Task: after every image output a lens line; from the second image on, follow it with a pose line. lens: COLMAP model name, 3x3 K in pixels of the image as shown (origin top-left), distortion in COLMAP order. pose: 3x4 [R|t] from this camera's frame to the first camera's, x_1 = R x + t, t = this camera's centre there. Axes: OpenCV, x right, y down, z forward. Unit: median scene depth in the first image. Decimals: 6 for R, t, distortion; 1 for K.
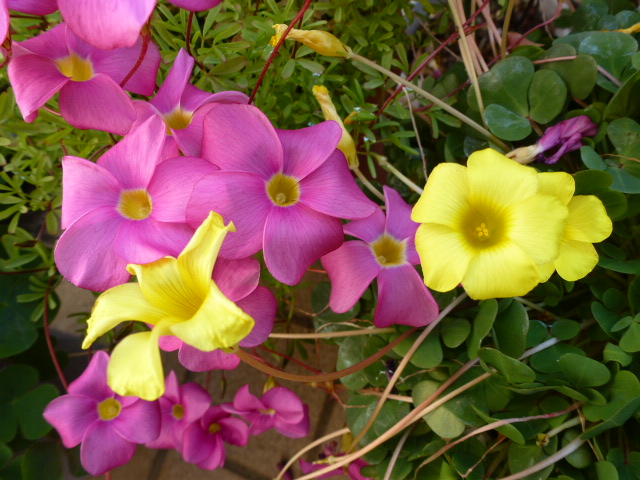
lens RADIAL K [[439.3, 0, 320.0], [0, 439.3, 240.0], [0, 0, 1]] dist [-0.010173, 0.000801]
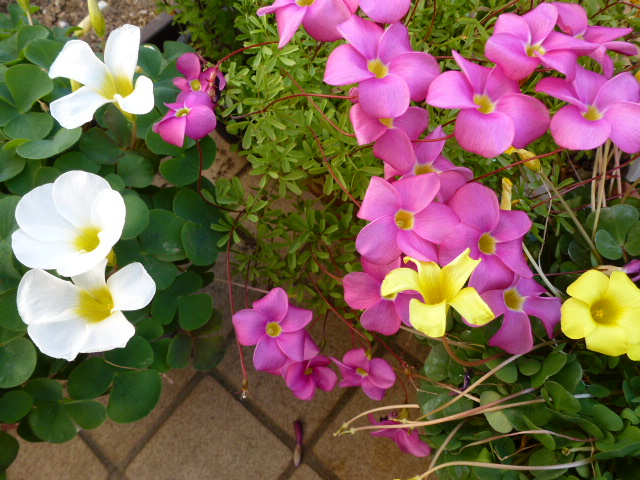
lens RADIAL K [[453.1, 0, 320.0], [0, 453.1, 240.0], [0, 0, 1]] dist [-0.001203, -0.002405]
pose [[0.928317, 0.369958, 0.036849, -0.575699], [-0.369690, 0.929048, -0.014092, 0.099297], [-0.039448, -0.000541, 0.999221, -0.509855]]
